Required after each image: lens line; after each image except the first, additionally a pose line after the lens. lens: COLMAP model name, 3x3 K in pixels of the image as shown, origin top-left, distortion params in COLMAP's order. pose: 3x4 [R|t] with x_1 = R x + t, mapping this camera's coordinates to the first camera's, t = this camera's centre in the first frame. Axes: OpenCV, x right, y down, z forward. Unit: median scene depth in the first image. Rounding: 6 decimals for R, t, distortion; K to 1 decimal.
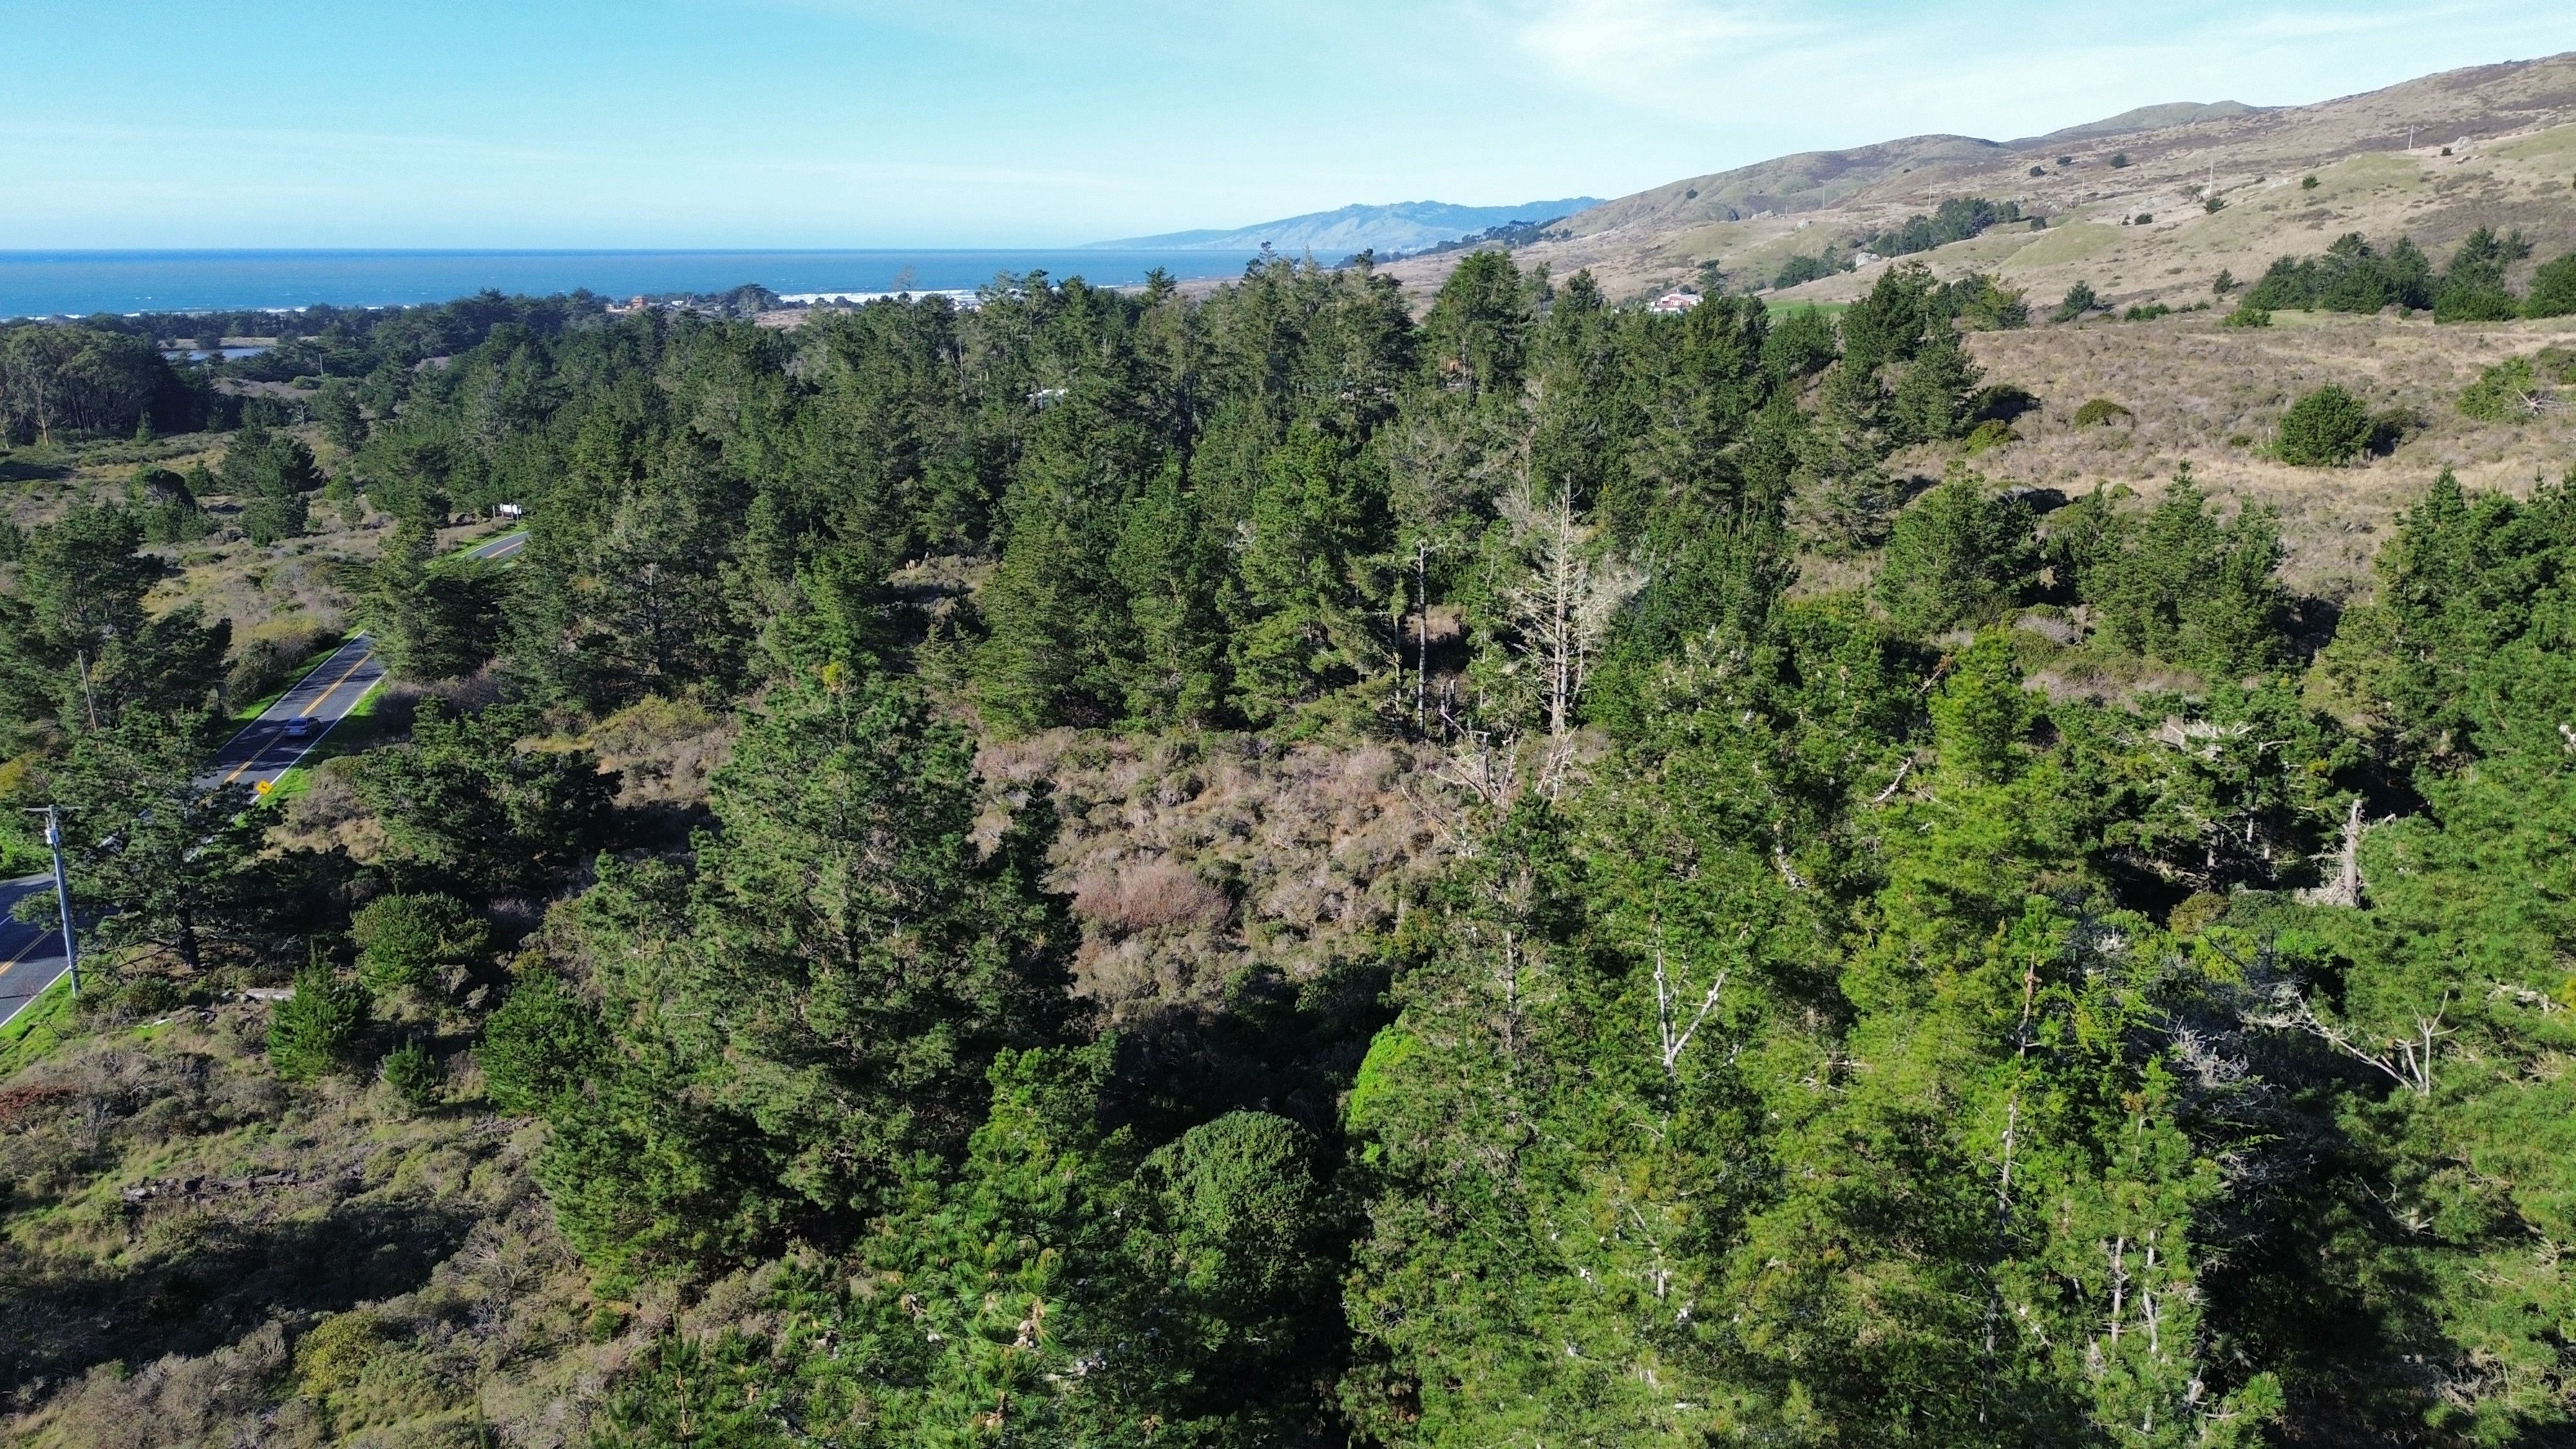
lens RADIAL K [[1802.8, 0, 1300.8], [0, 1802.8, 709.0], [0, 0, 1]] dist [0.080514, -0.082494]
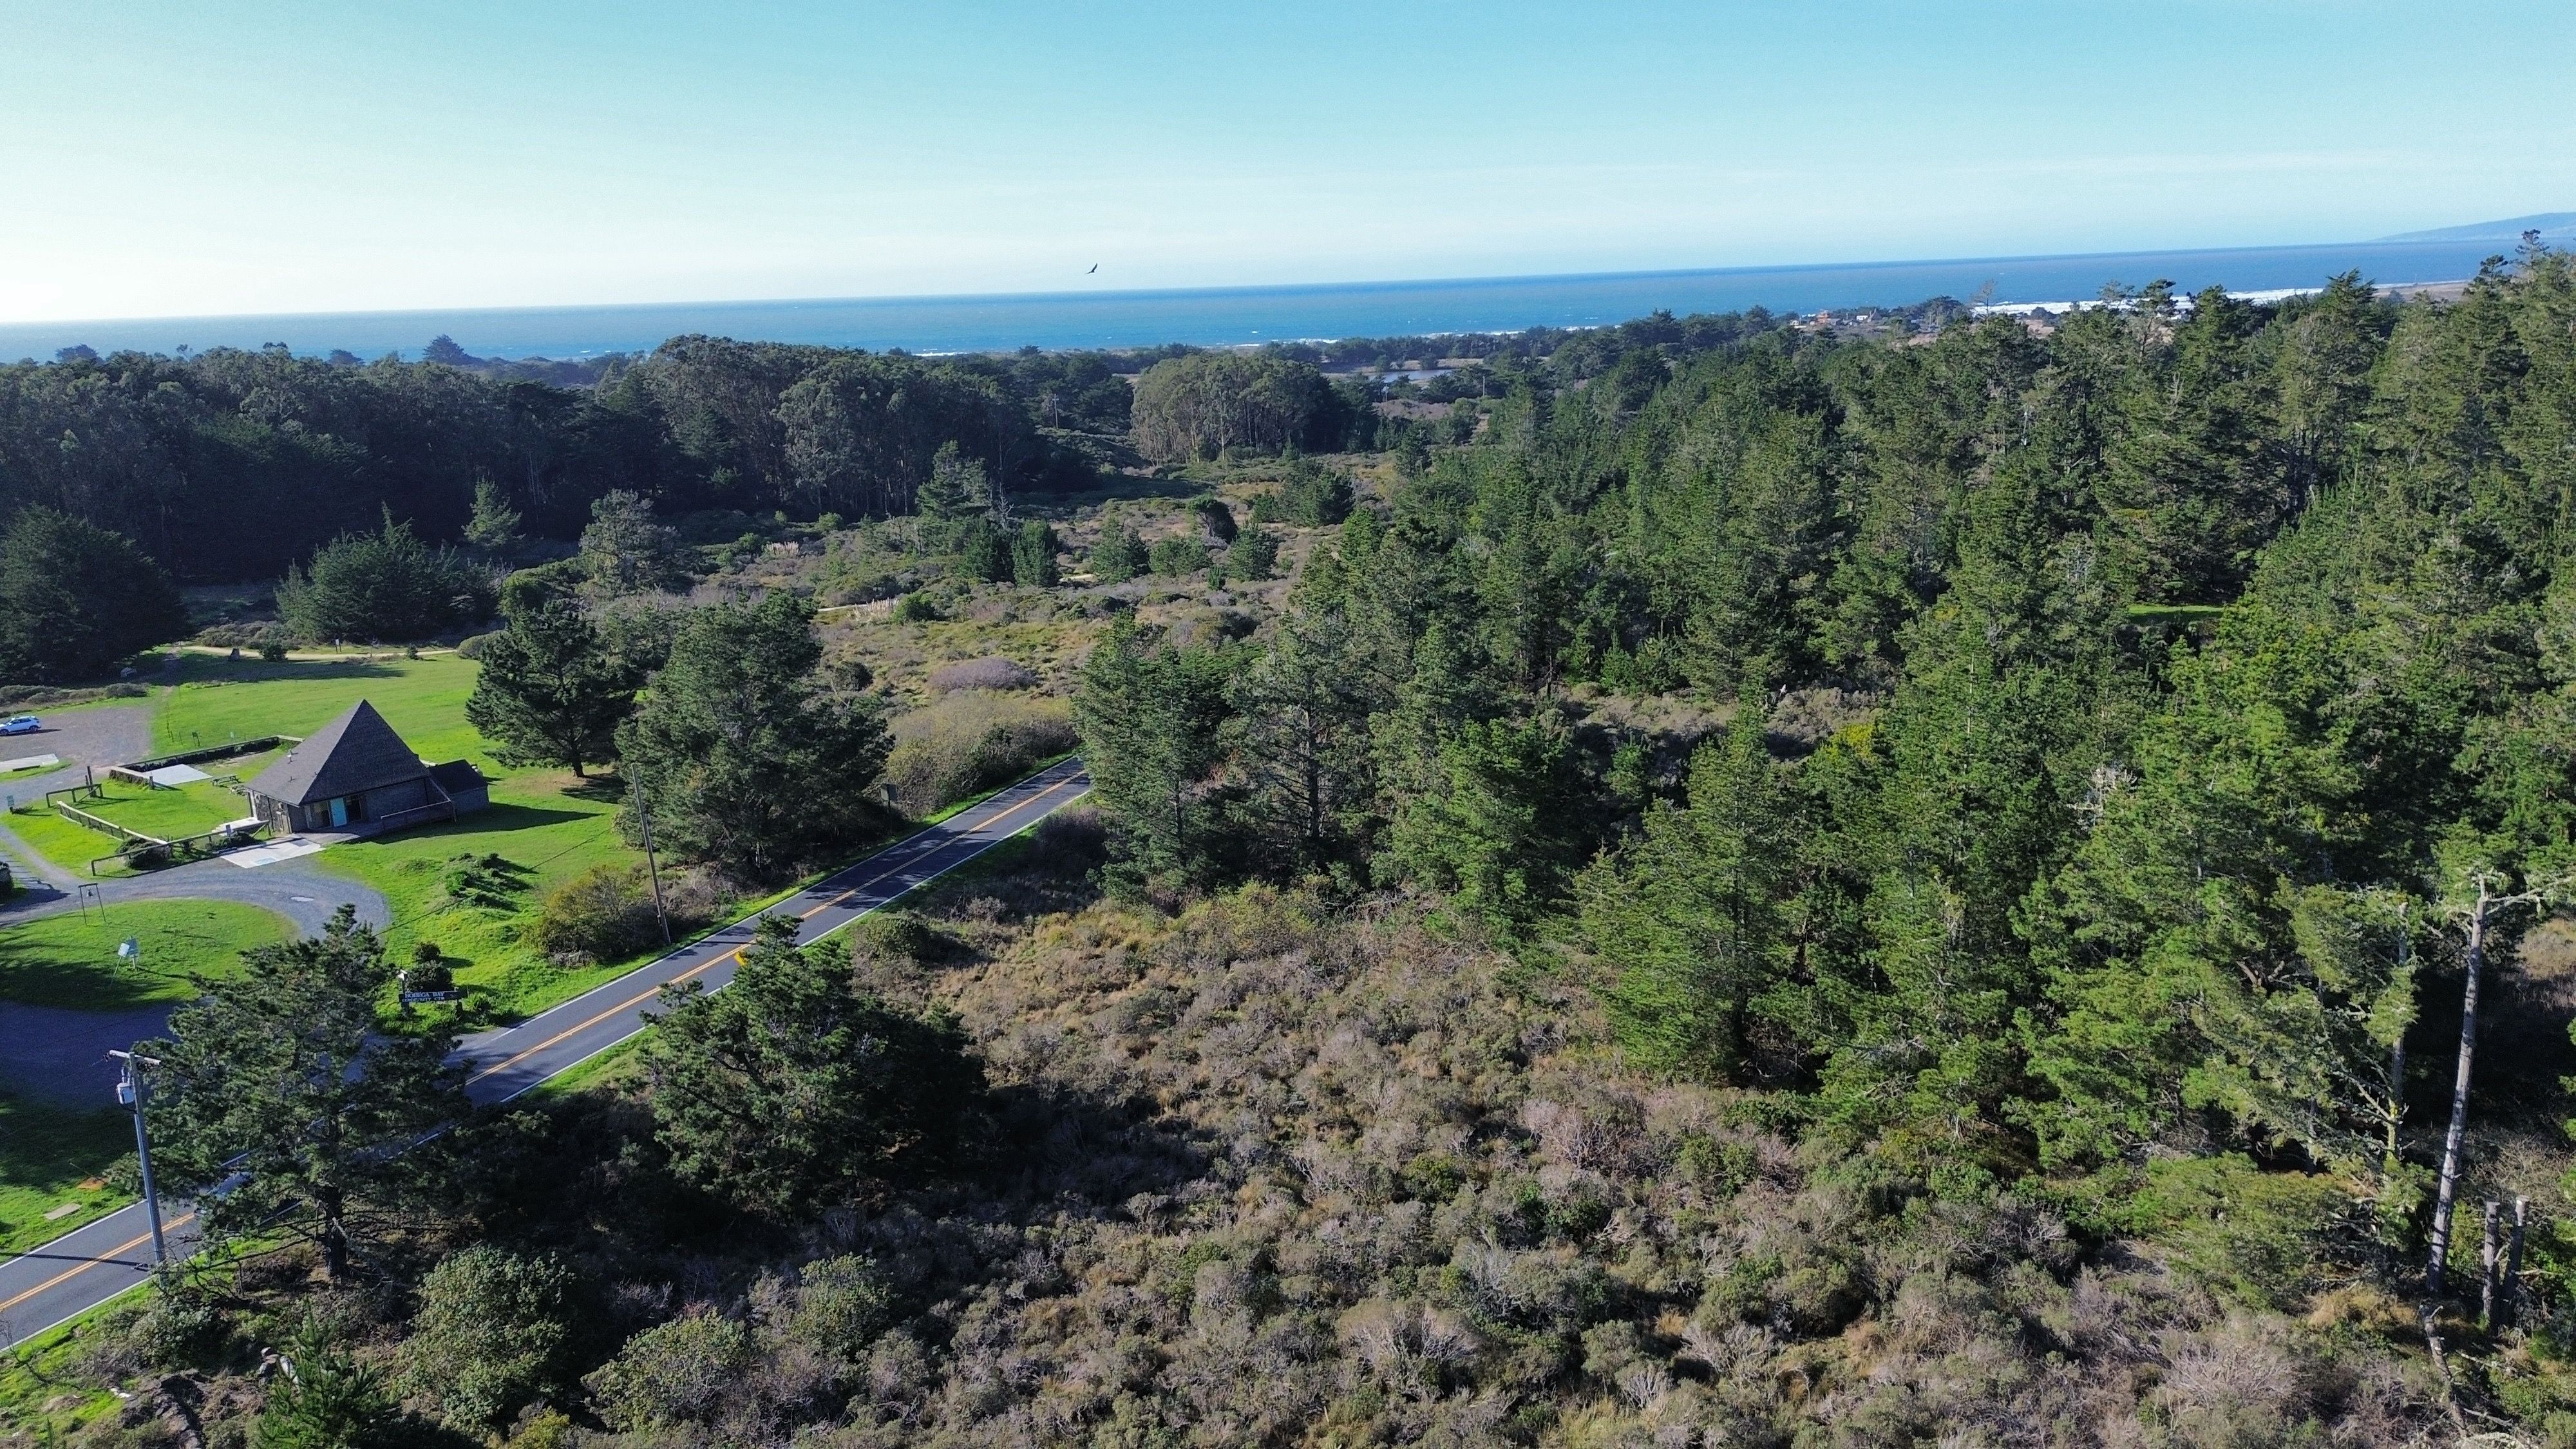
lens RADIAL K [[1802.8, 0, 1300.8], [0, 1802.8, 709.0], [0, 0, 1]] dist [0.080514, -0.082494]
pose [[0.804181, 0.115304, -0.583093, 0.062584], [-0.118648, 0.992401, 0.032608, -0.077980], [0.582422, 0.042960, 0.811750, 0.298186]]
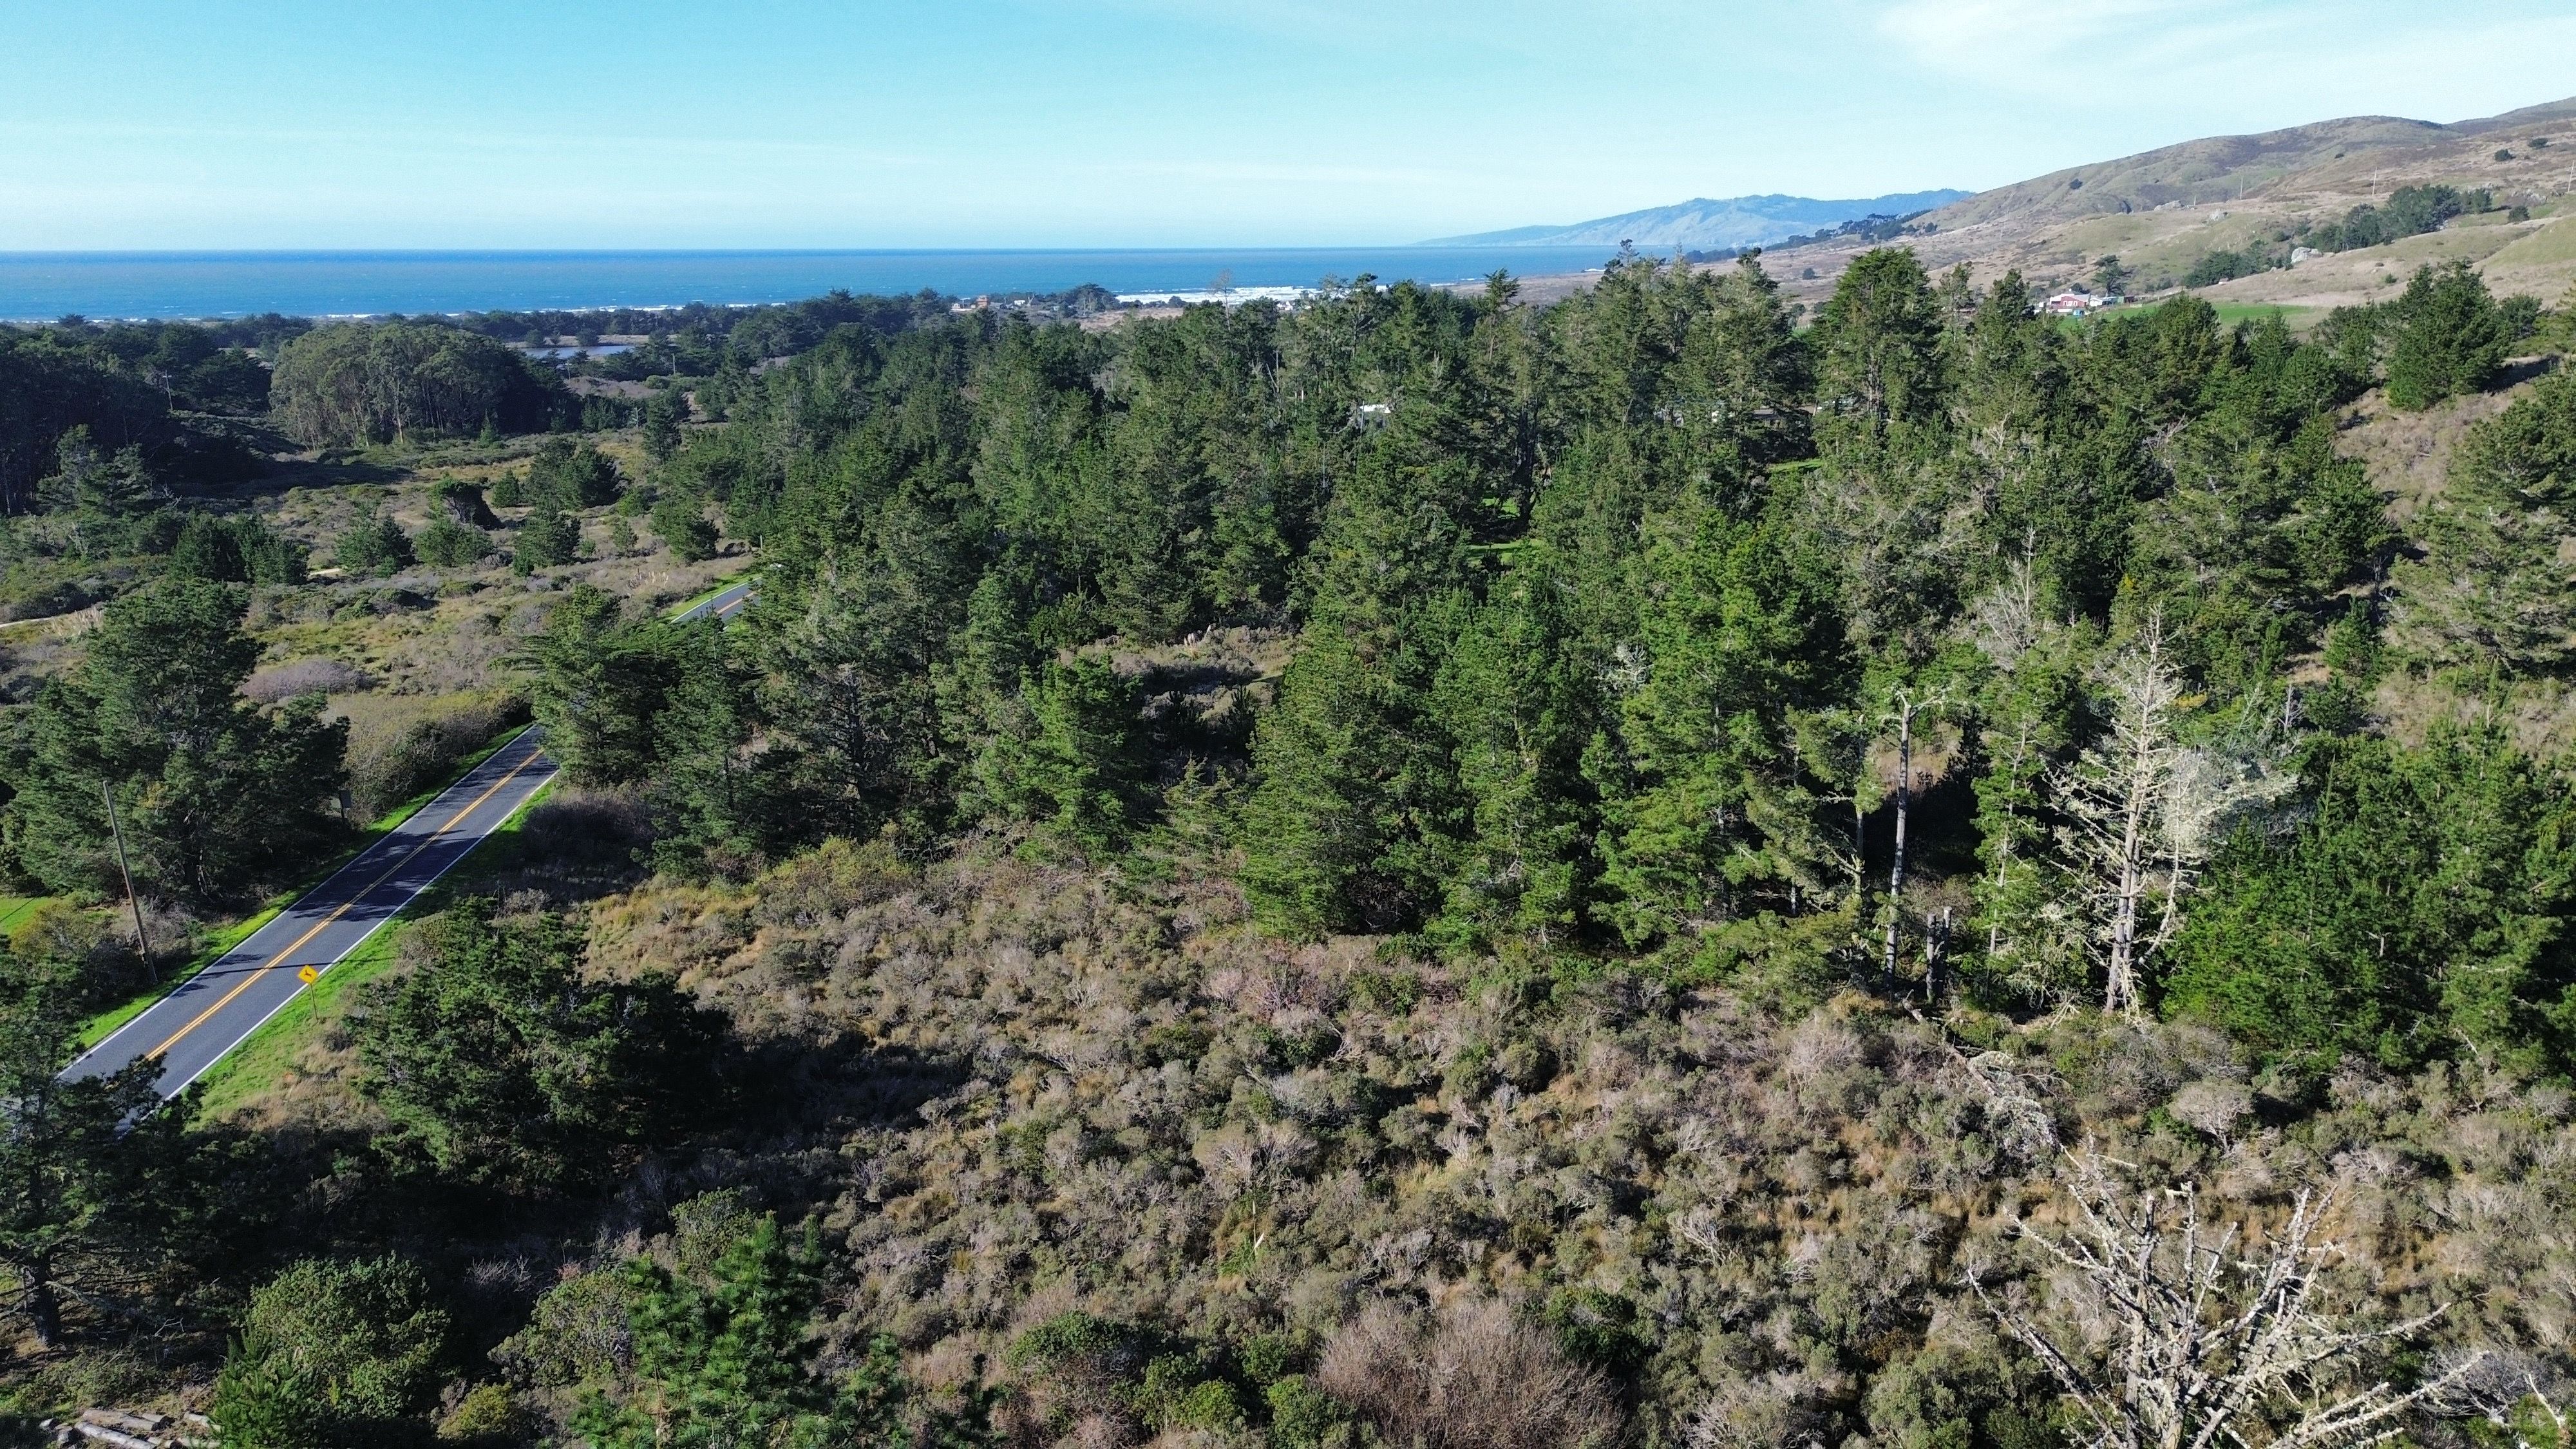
lens RADIAL K [[1802.8, 0, 1300.8], [0, 1802.8, 709.0], [0, 0, 1]] dist [0.080514, -0.082494]
pose [[0.984184, 0.042726, -0.171918, -0.024414], [-0.042491, 0.999084, 0.005050, -0.054781], [0.171976, 0.002335, 0.985098, 0.205422]]
